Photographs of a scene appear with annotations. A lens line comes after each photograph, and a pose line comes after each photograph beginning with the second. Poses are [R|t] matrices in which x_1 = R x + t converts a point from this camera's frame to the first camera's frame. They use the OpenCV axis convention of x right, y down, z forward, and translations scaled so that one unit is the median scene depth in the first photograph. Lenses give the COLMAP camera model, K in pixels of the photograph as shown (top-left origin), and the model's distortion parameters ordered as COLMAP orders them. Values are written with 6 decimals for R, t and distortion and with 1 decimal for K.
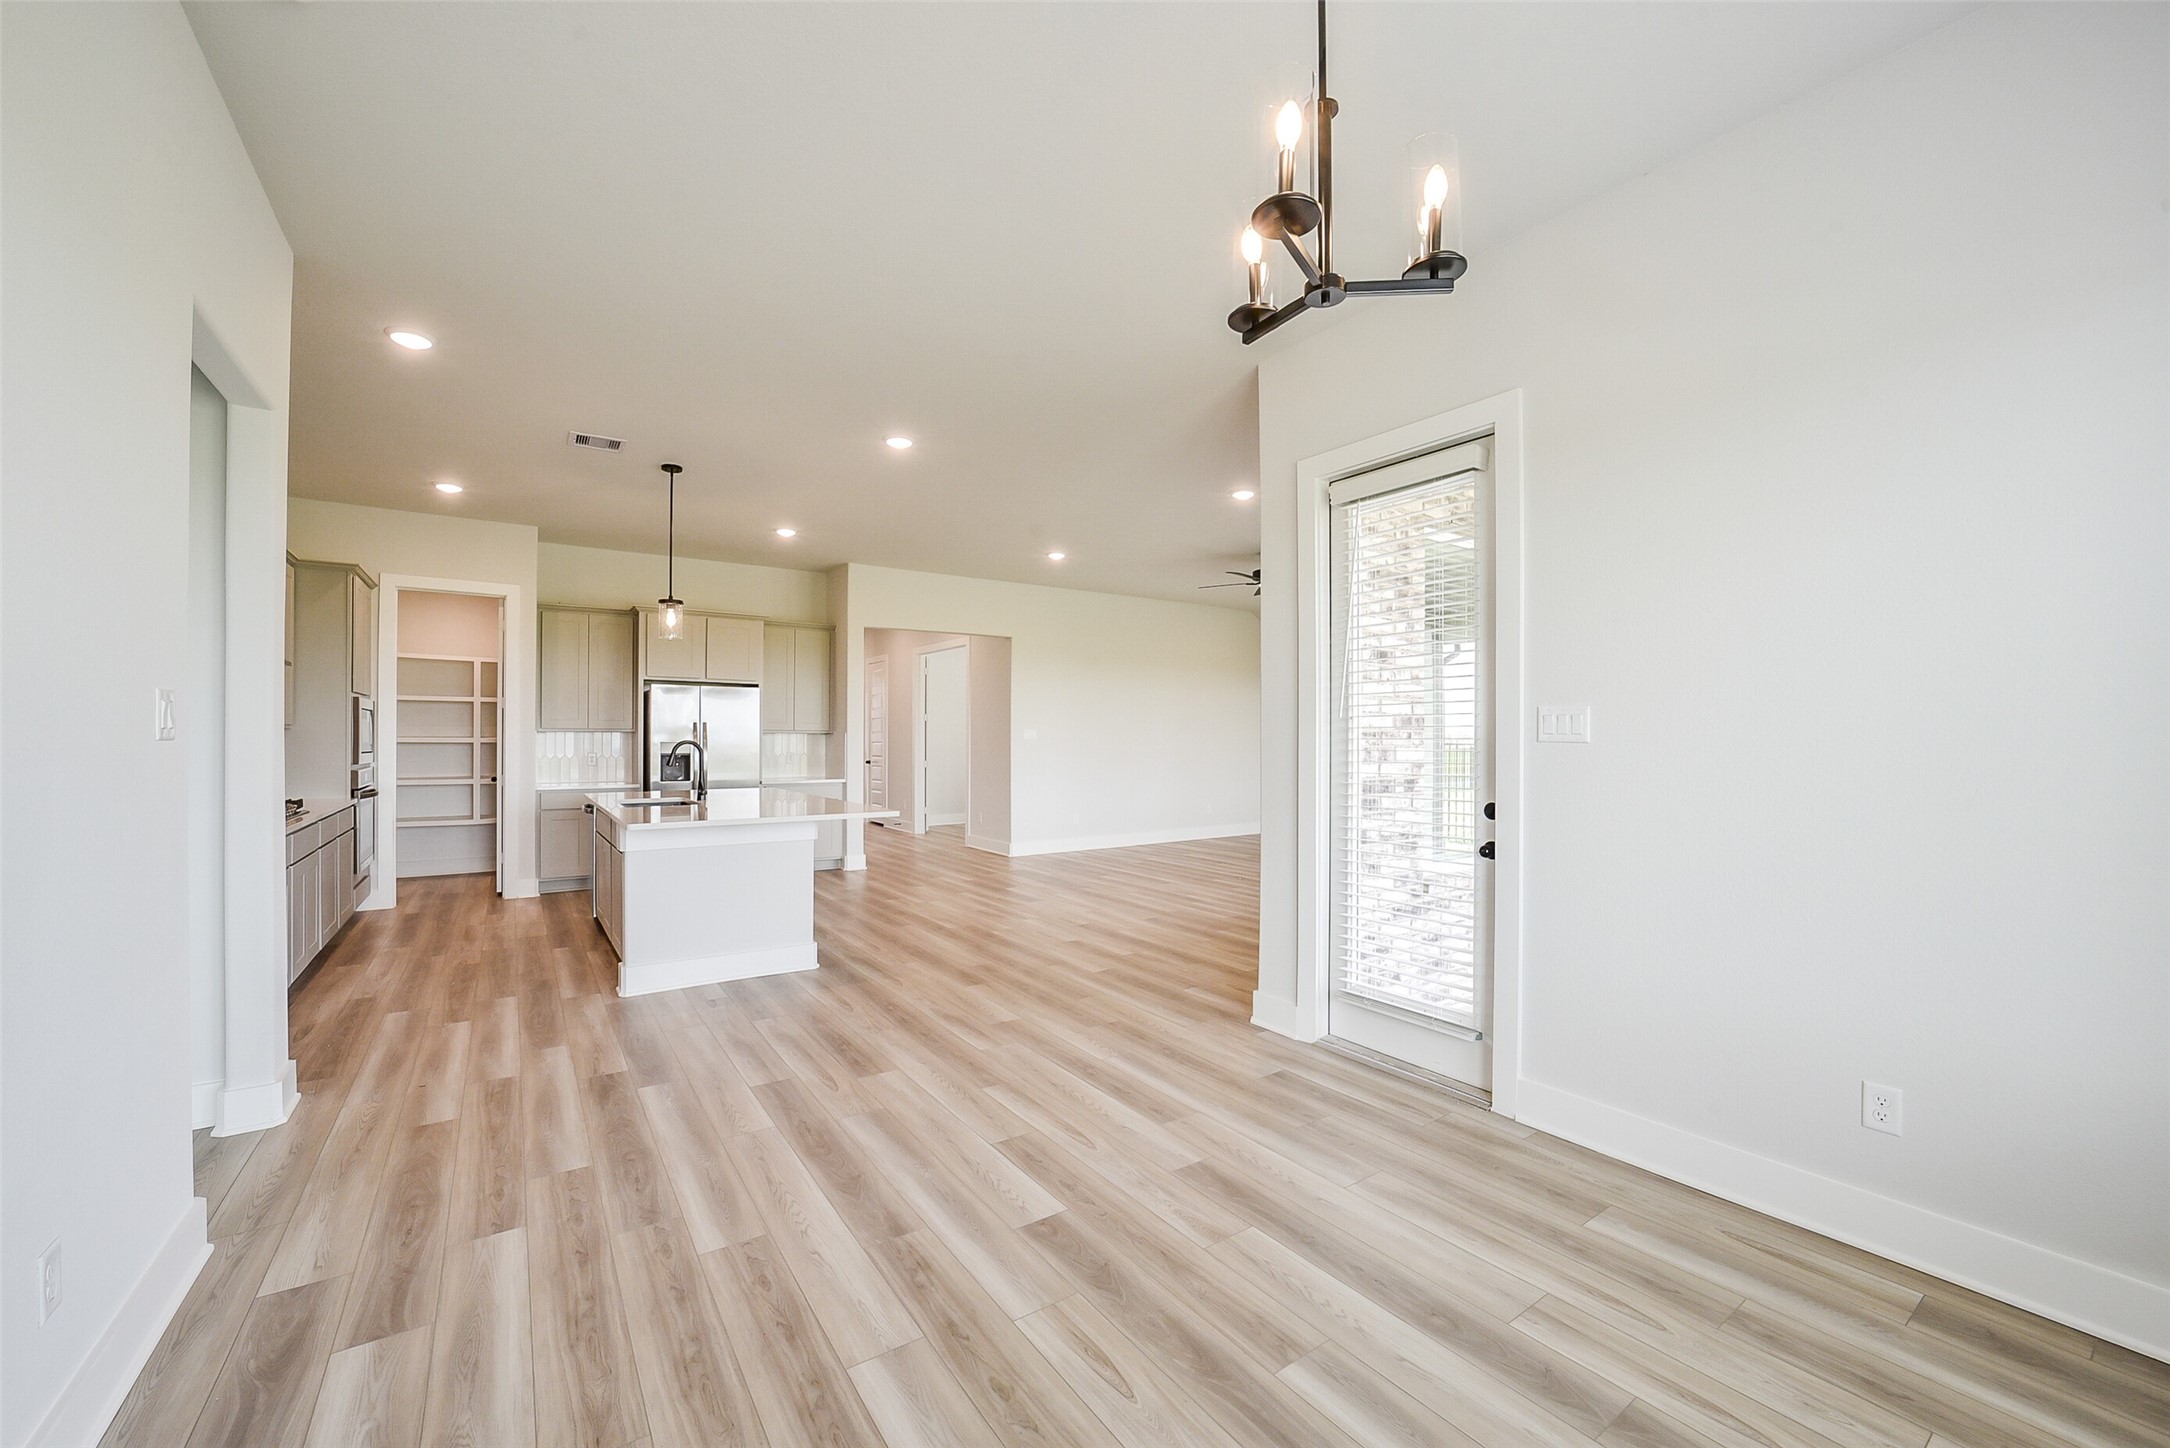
lens RADIAL K [[849.7, 0, 1086.8], [0, 849.7, 737.5], [0, 0, 1]] dist [-0.038257, 0.009343]
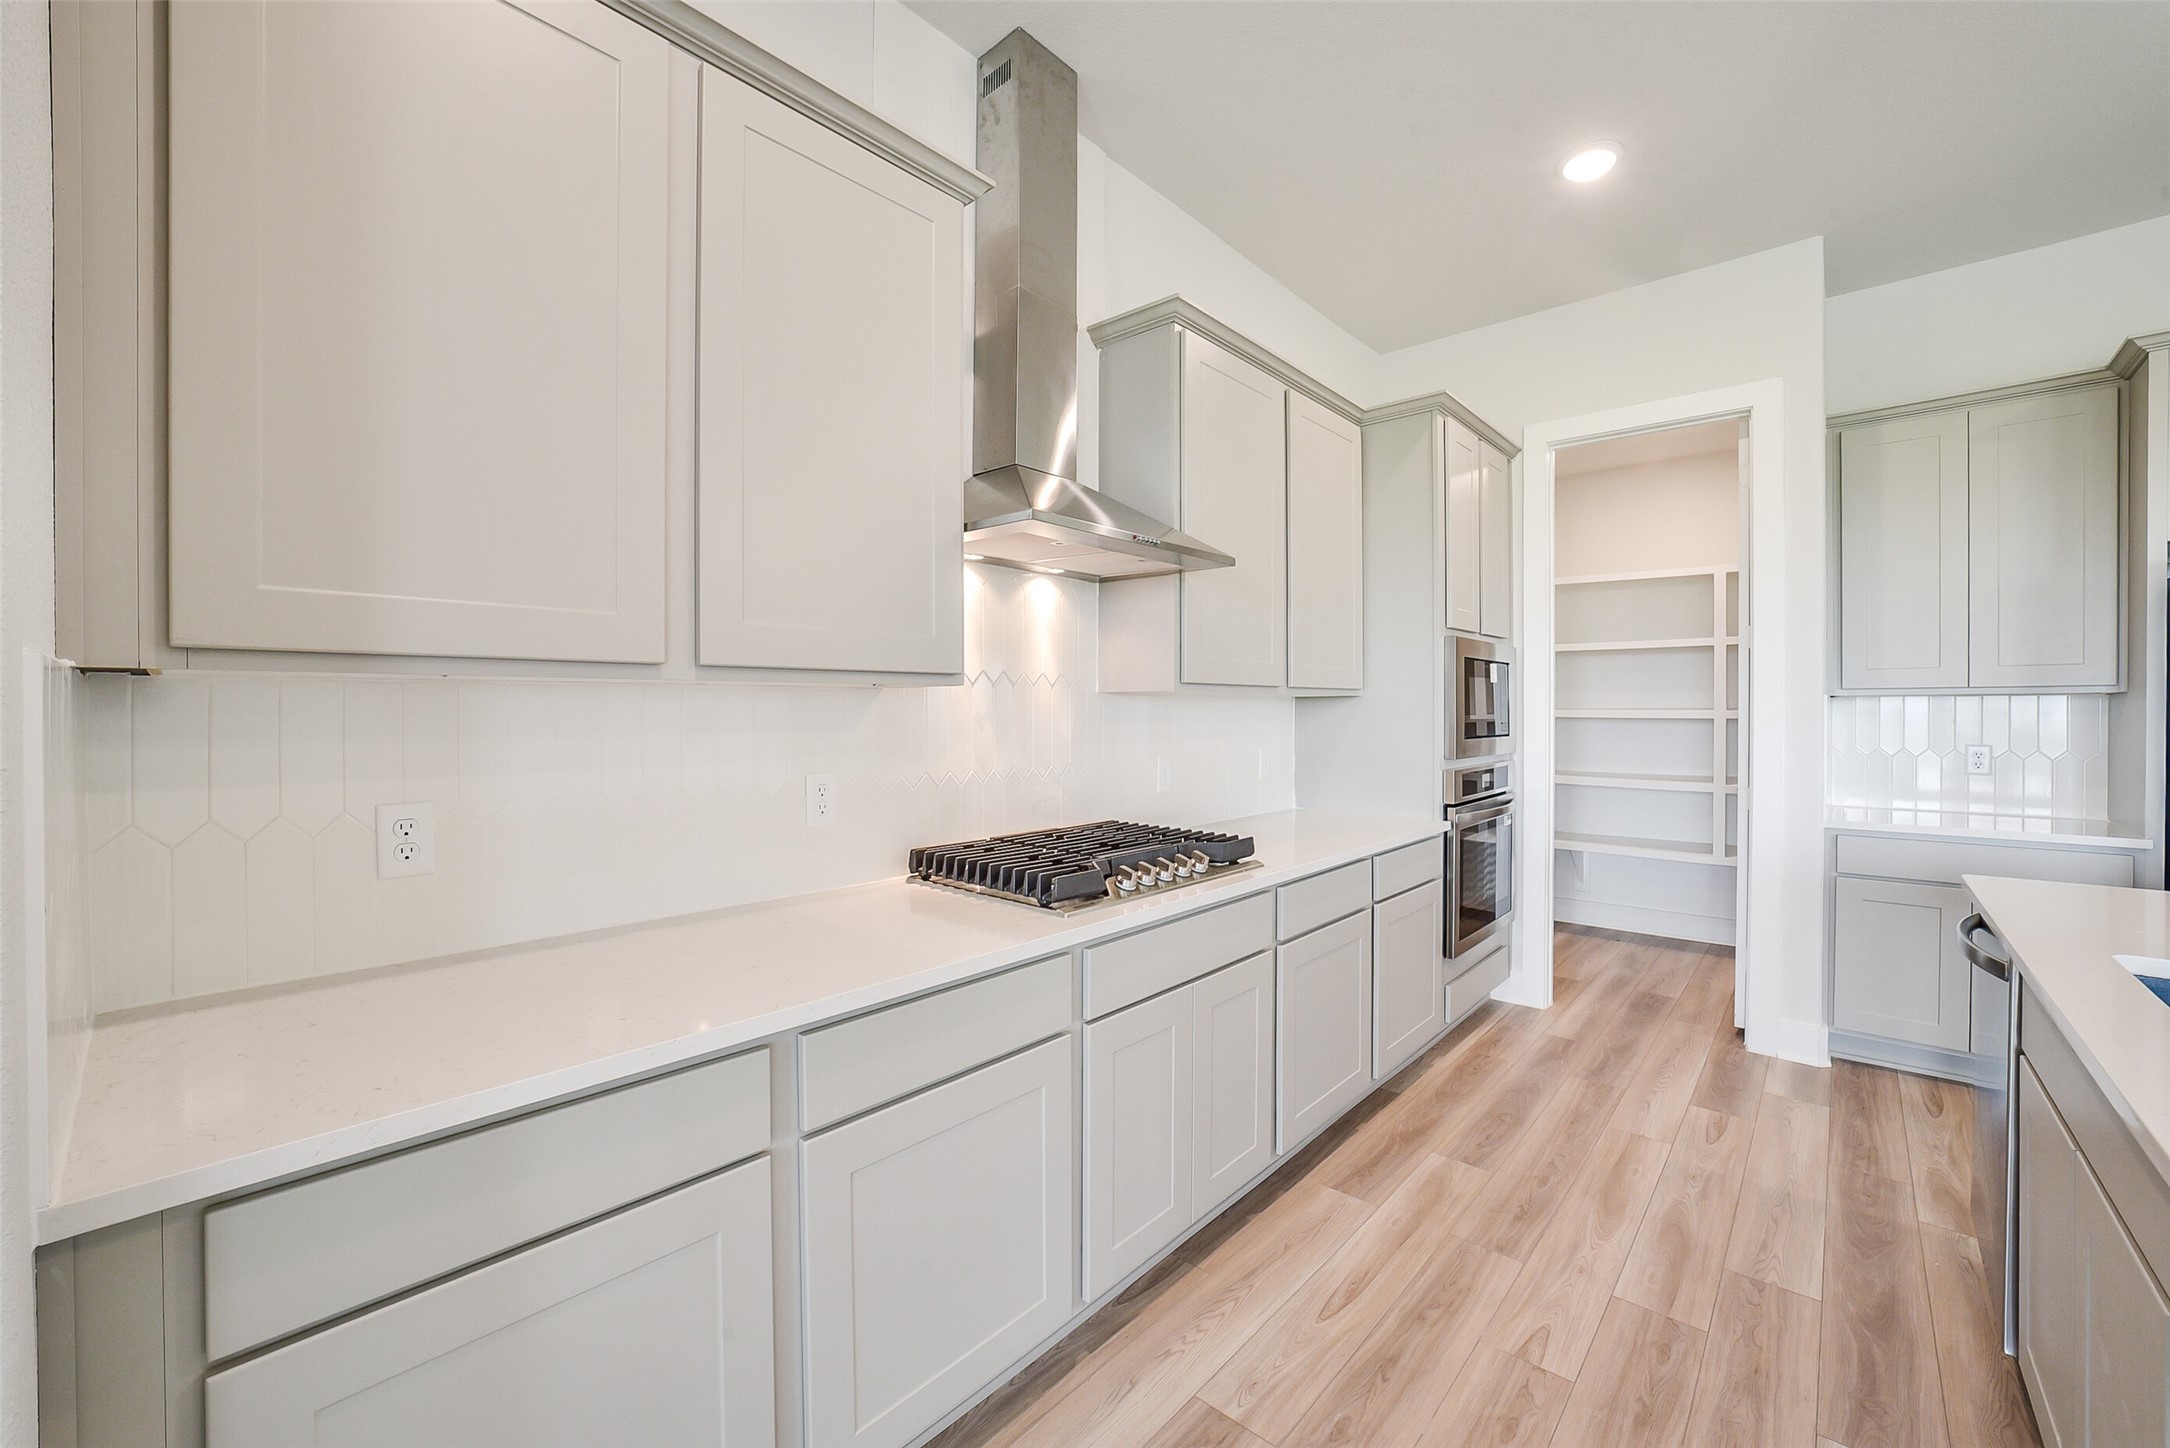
lens RADIAL K [[856.8, 0, 1085.2], [0, 856.8, 713.6], [0, 0, 1]] dist [-0.034775, 0.008915]
pose [[0.228806, 0.000543, -0.973472, -0.389354], [0.003875, 0.999991, 0.001469, 0.000718], [0.973464, -0.004109, 0.228802, 0.637855]]
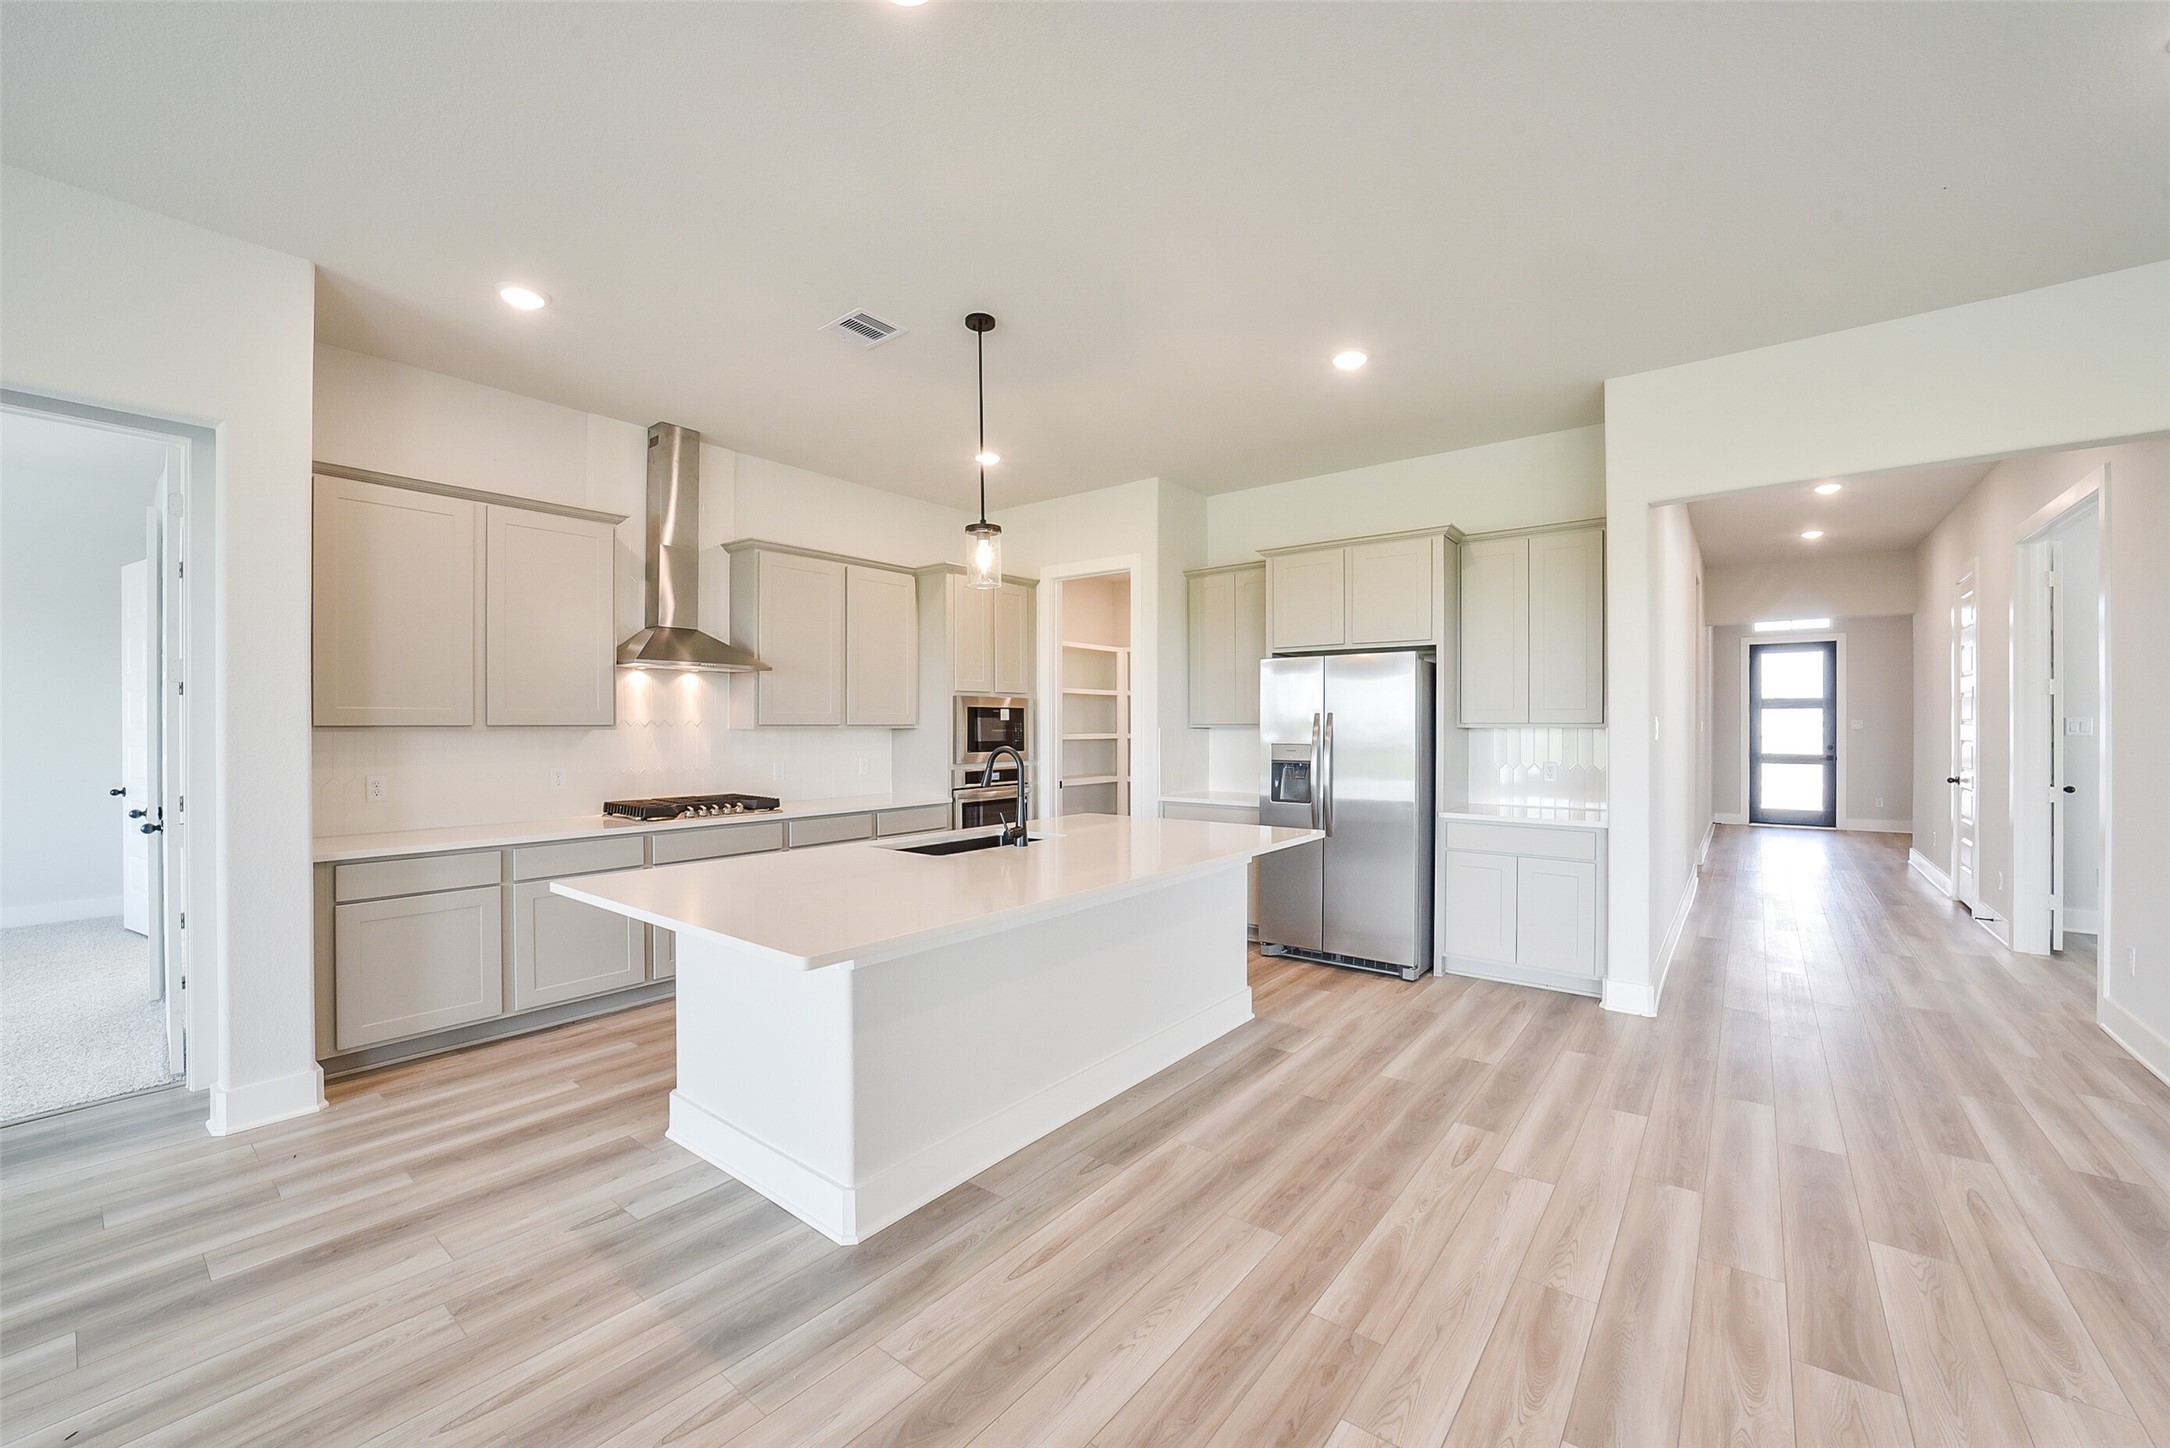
lens RADIAL K [[851.3, 0, 1090.4], [0, 851.3, 725.9], [0, 0, 1]] dist [-0.038085, 0.009290]
pose [[0.294218, -0.003748, -0.955731, 0.140301], [0.003789, 0.999989, -0.002755, -0.009479], [0.955731, -0.002810, 0.294229, 0.856550]]
